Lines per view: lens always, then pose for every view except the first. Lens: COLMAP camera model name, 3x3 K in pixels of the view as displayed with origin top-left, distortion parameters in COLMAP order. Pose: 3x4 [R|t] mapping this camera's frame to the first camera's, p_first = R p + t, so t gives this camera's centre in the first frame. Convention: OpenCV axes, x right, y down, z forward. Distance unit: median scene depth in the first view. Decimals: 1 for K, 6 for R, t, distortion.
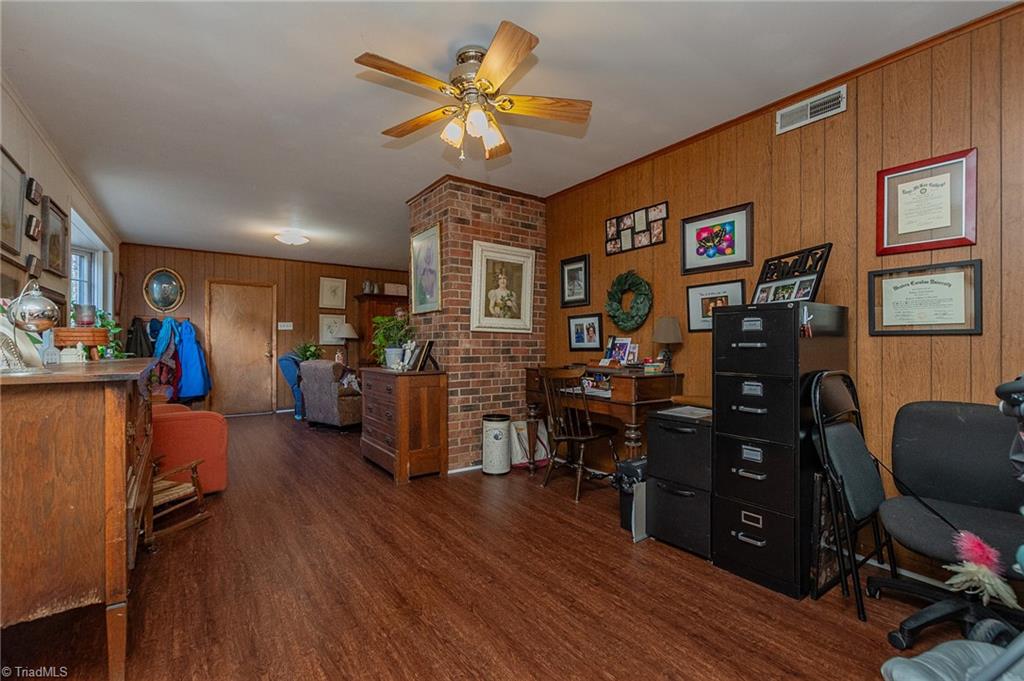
lens RADIAL K [[464.9, 0, 509.4], [0, 464.9, 342.9], [0, 0, 1]] dist [0.015602, -0.003361]
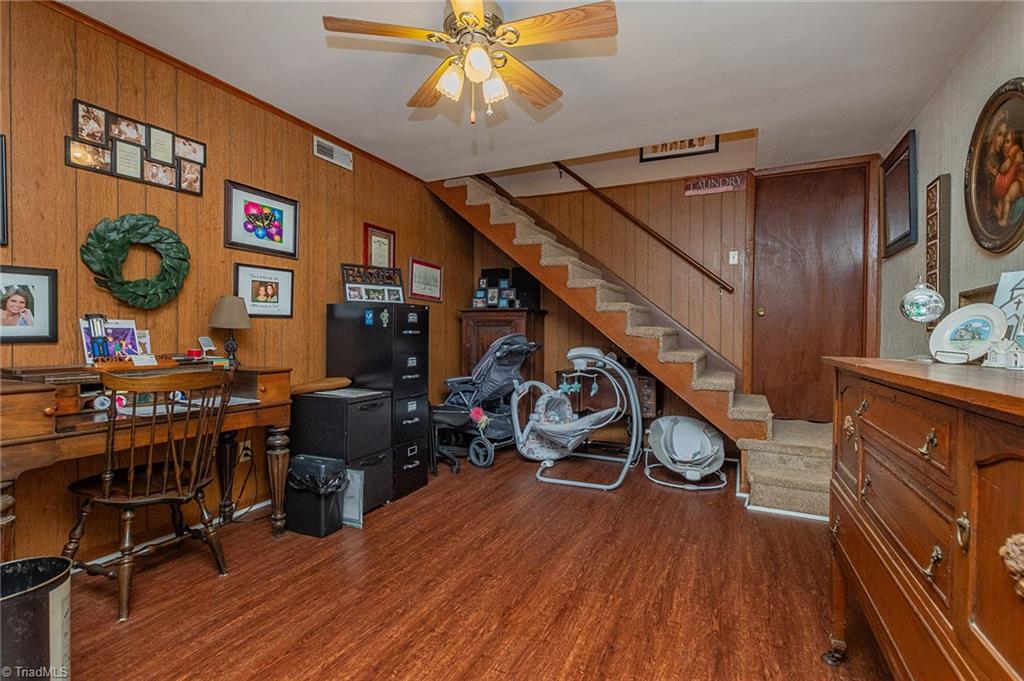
lens RADIAL K [[464.9, 0, 519.7], [0, 464.9, 341.6], [0, 0, 1]] dist [0.015602, -0.003361]
pose [[-0.498458, -0.020347, 0.866675, -0.645830], [-0.006462, 0.999784, 0.019755, 0.002336], [-0.866890, 0.004247, -0.498482, 1.017791]]
